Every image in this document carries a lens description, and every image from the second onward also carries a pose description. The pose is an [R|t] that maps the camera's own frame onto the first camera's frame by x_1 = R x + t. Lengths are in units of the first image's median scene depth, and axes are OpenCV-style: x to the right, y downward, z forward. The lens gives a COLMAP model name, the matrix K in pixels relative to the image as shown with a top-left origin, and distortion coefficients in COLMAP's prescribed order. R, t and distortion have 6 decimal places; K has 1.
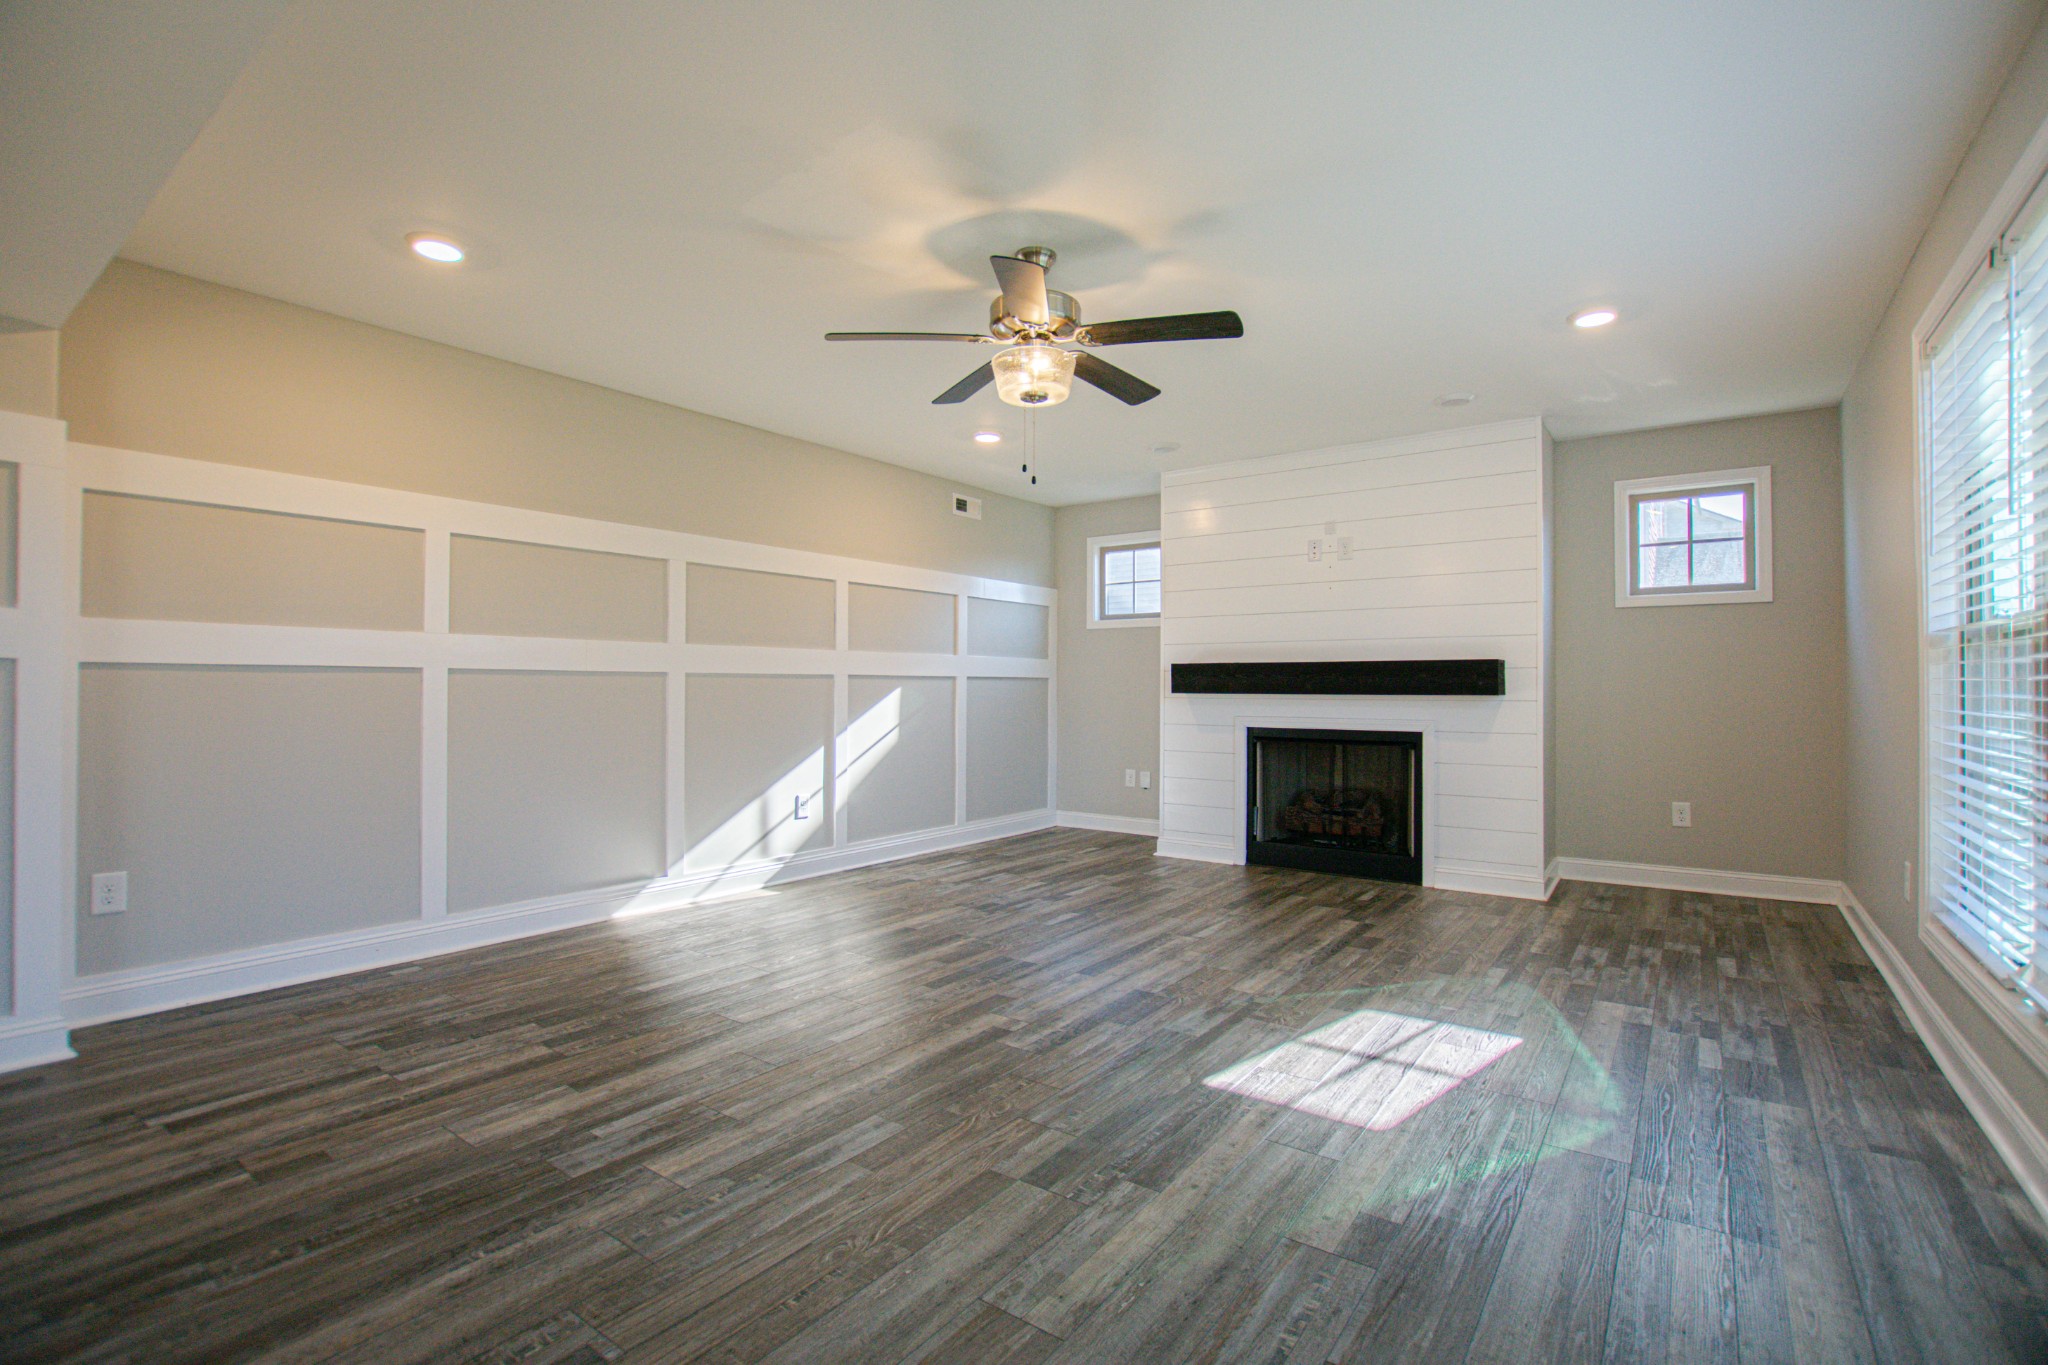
lens RADIAL K [[935.3, 0, 1021.5], [0, 935.3, 680.0], [0, 0, 1]] dist [-0.030208, 0.000424]
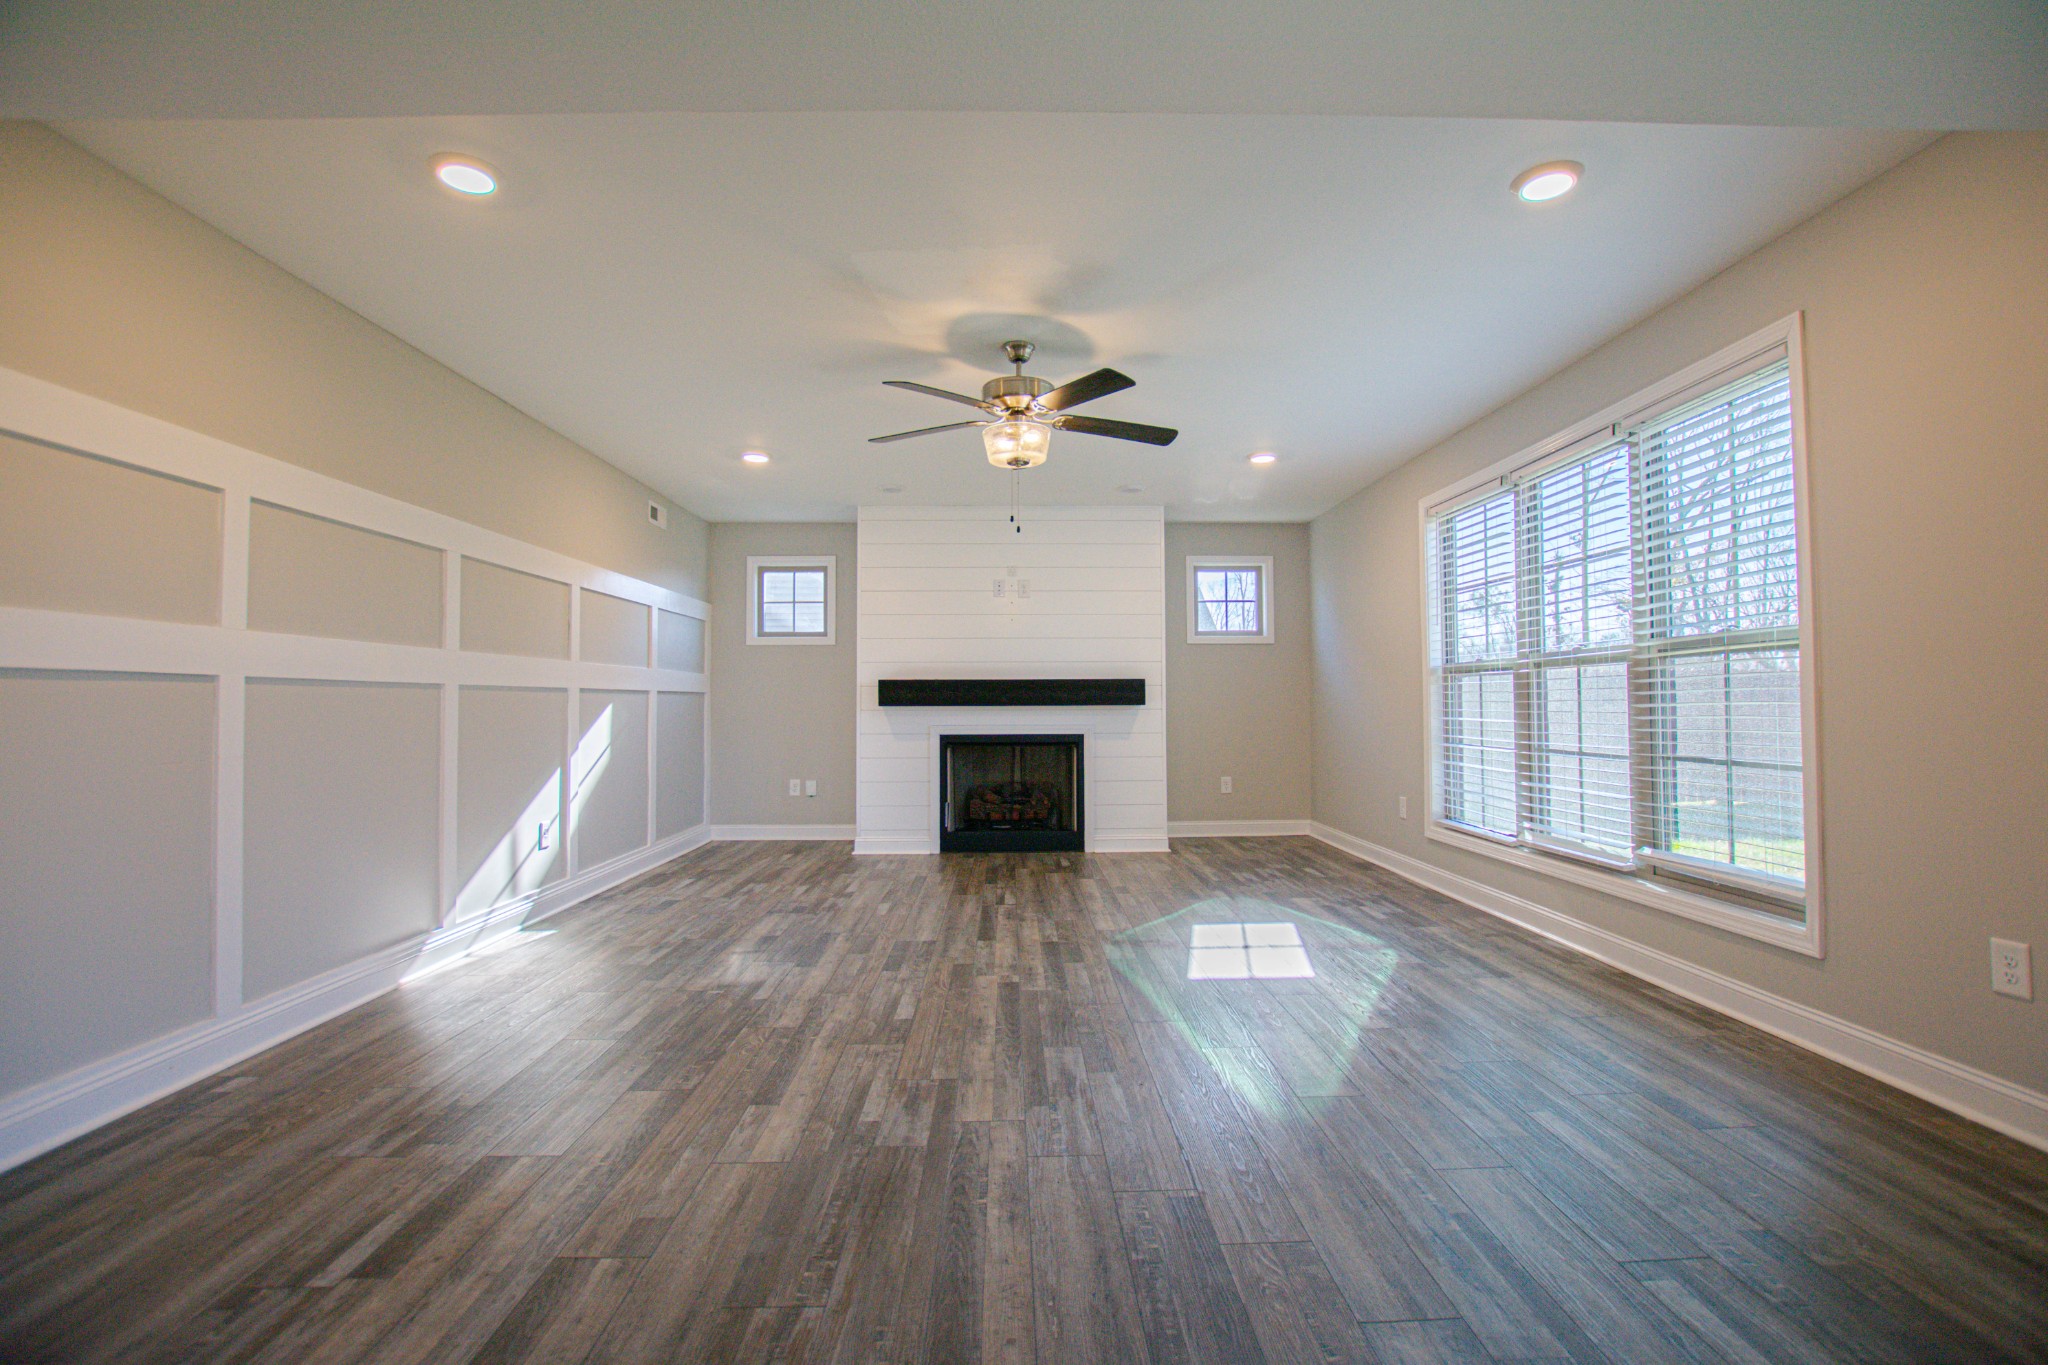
lens RADIAL K [[922.5, 0, 1029.6], [0, 922.5, 677.5], [0, 0, 1]] dist [-0.029982, 0.000762]
pose [[0.789384, 0.011971, 0.613783, -0.452050], [0.000985, 0.999784, -0.020768, 0.003615], [-0.613899, 0.016998, 0.789201, 0.024892]]
